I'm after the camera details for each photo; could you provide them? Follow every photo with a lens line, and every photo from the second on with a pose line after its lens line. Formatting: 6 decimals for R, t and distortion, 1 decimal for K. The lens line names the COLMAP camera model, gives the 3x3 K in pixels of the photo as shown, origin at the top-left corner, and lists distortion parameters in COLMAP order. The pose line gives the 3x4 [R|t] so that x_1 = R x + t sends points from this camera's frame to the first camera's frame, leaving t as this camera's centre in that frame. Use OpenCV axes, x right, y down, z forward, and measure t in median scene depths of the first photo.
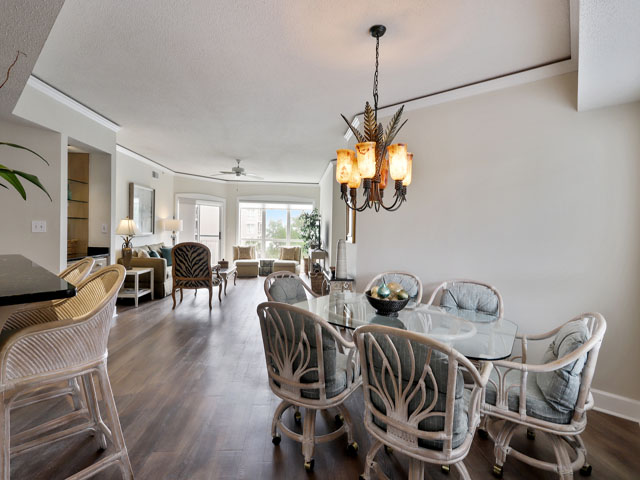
lens RADIAL K [[316.3, 0, 320.0], [0, 316.3, 240.0], [0, 0, 1]] dist [-0.000394, 0.000312]
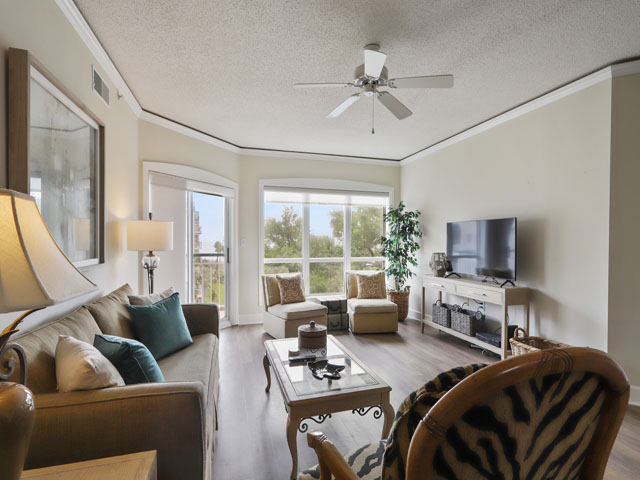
lens RADIAL K [[316.3, 0, 320.0], [0, 316.3, 240.0], [0, 0, 1]] dist [-0.000394, 0.000312]
pose [[0.976755, -0.023297, 0.213087, -0.317044], [0.030322, 0.999097, -0.029759, -0.021630], [-0.212201, 0.035529, 0.976580, 0.538479]]
